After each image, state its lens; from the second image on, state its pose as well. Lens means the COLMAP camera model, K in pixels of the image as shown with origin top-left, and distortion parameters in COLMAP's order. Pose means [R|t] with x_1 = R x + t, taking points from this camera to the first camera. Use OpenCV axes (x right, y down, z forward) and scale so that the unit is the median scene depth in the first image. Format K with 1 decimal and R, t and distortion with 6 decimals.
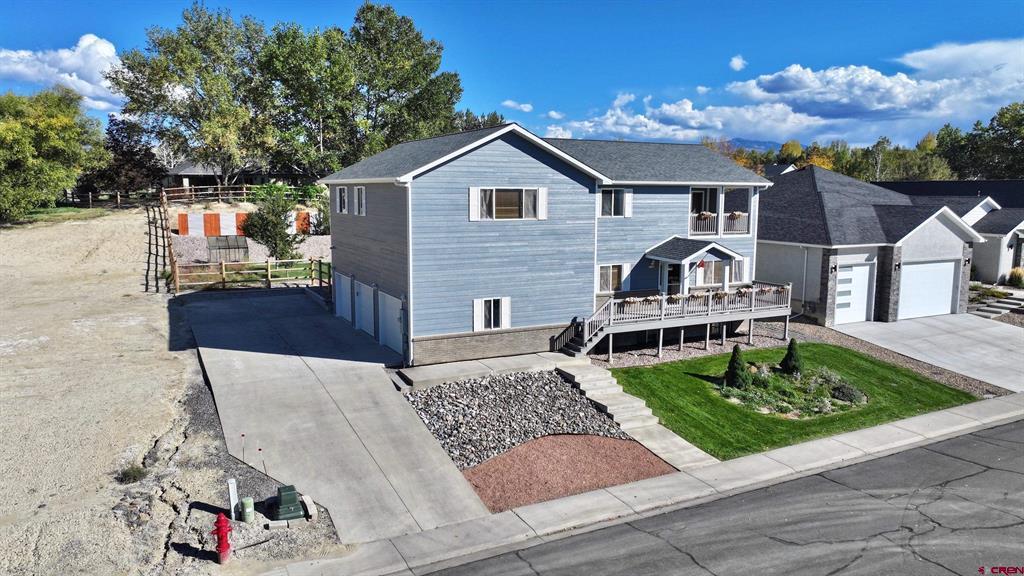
lens RADIAL K [[721.6, 0, 512.0], [0, 721.6, 288.0], [0, 0, 1]] dist [0.003875, -0.001901]
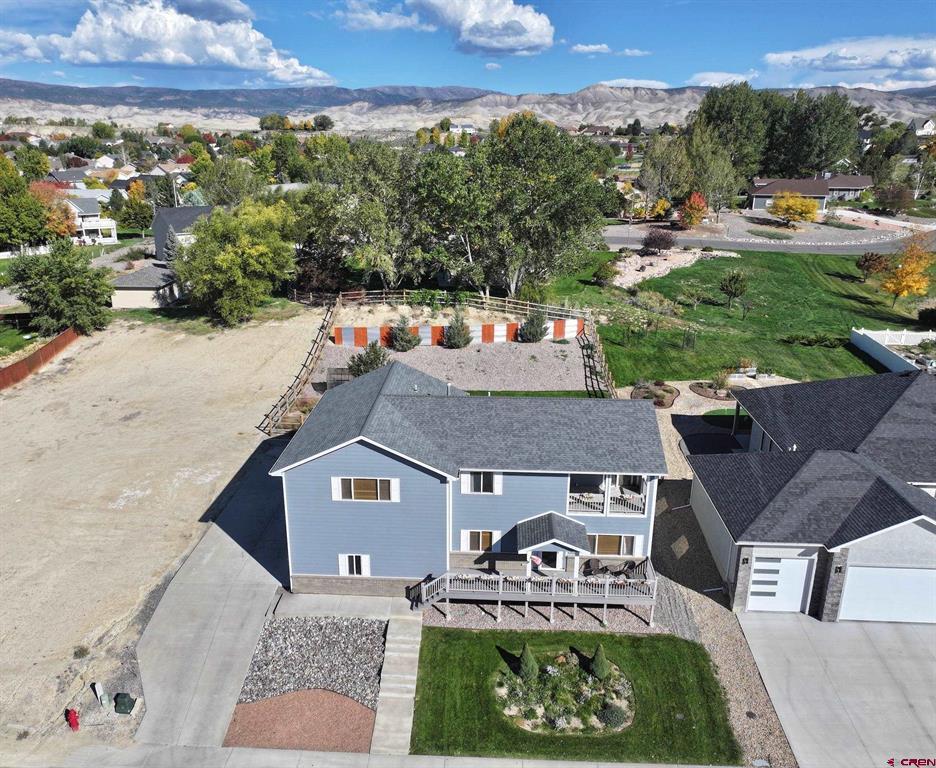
lens RADIAL K [[772.9, 0, 442.5], [0, 772.9, 411.2], [0, 0, 1]] dist [-0.001621, 0.000223]
pose [[0.856920, 0.161929, -0.489354, 0.744828], [-0.060780, 0.974493, 0.216029, -0.545185], [0.511853, -0.155376, 0.844905, -0.057563]]
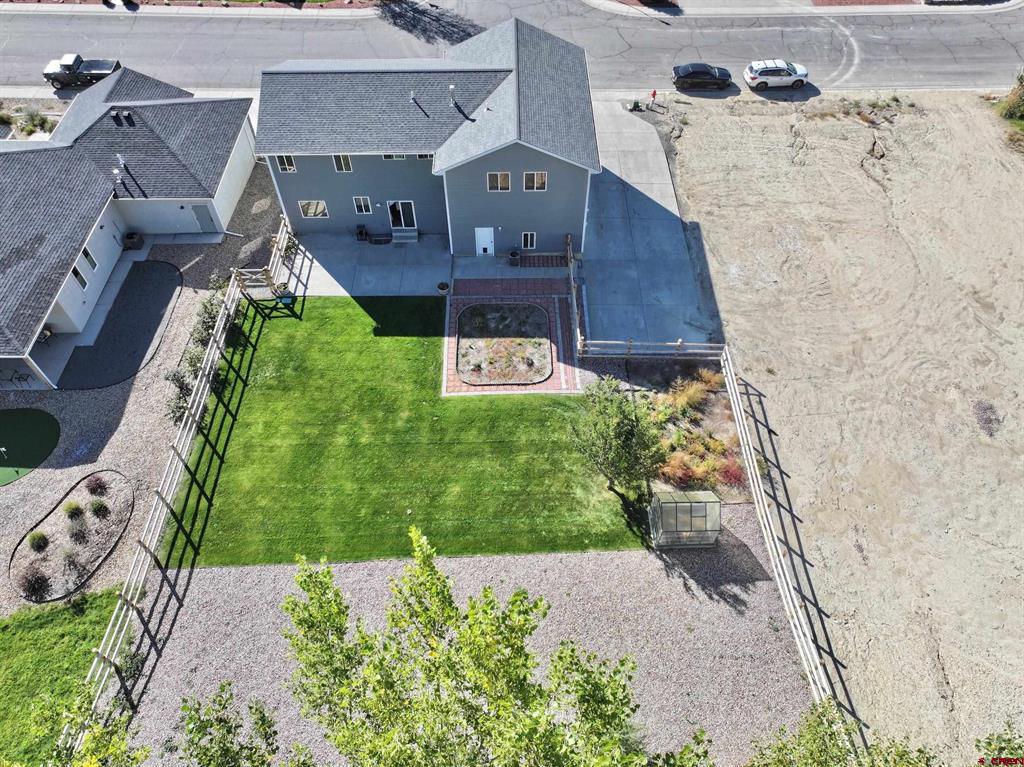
lens RADIAL K [[717.6, 0, 512.0], [0, 717.6, 383.5], [0, 0, 1]] dist [0.004478, 0.007294]
pose [[-0.894826, -0.353529, 0.272588, -0.718807], [0.062192, 0.505938, 0.860325, -1.183592], [-0.442062, 0.786794, -0.430740, 2.294439]]
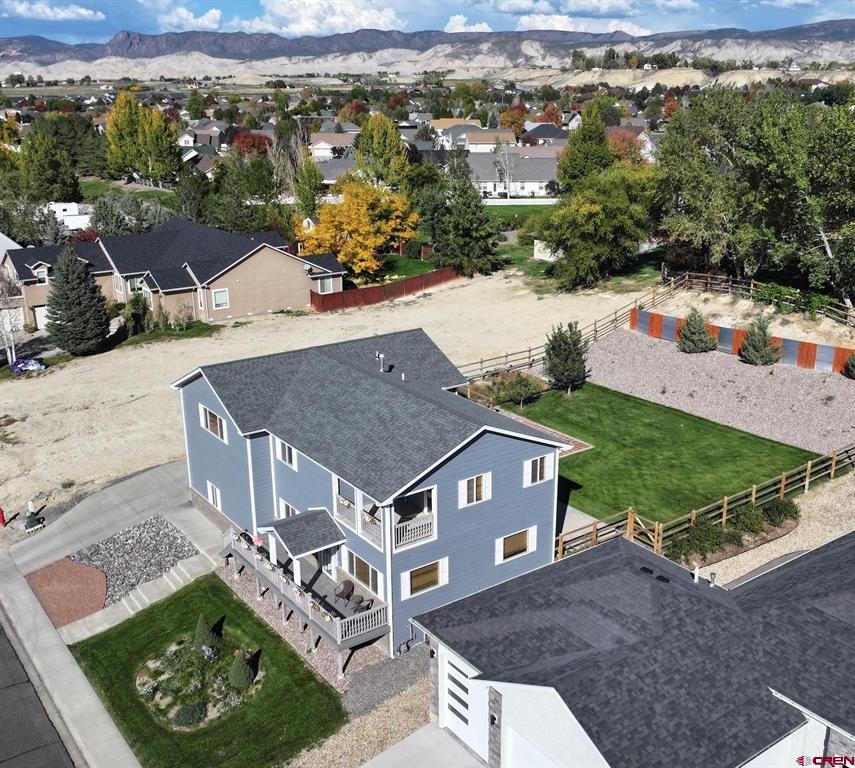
lens RADIAL K [[925.0, 0, 455.1], [0, 925.0, 385.7], [0, 0, 1]] dist [0.023857, -0.012984]
pose [[0.166718, 0.295786, -0.940593, 1.603837], [-0.131491, 0.952093, 0.276096, -0.692349], [0.977198, 0.077650, 0.197625, 1.073197]]
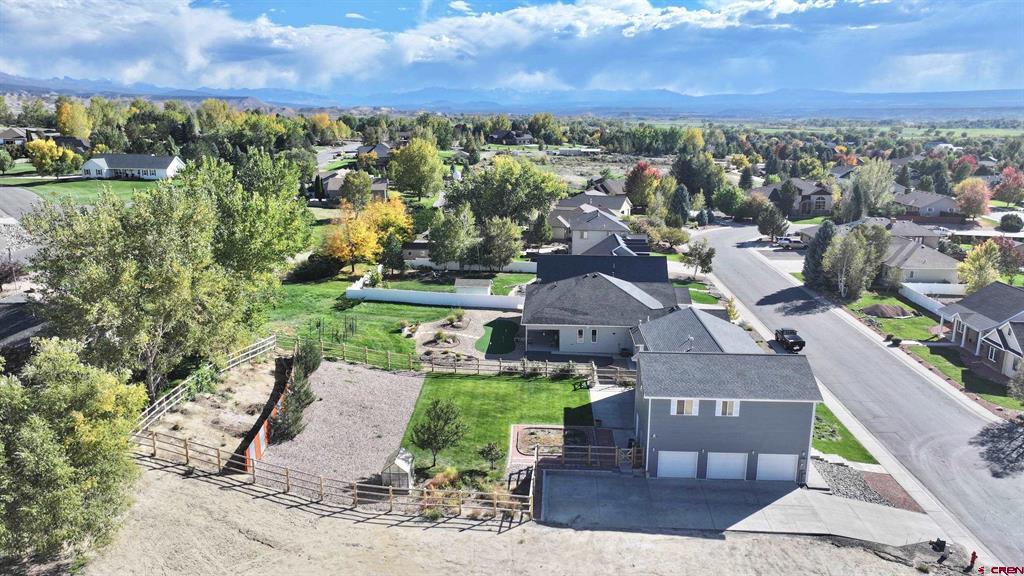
lens RADIAL K [[707.7, 0, 512.0], [0, 707.7, 288.0], [0, 0, 1]] dist [0.004276, 0.004881]
pose [[0.498914, -0.203761, 0.842358, -2.041418], [0.117731, 0.978893, 0.167058, -0.827883], [-0.858618, 0.015824, 0.512372, 0.641557]]
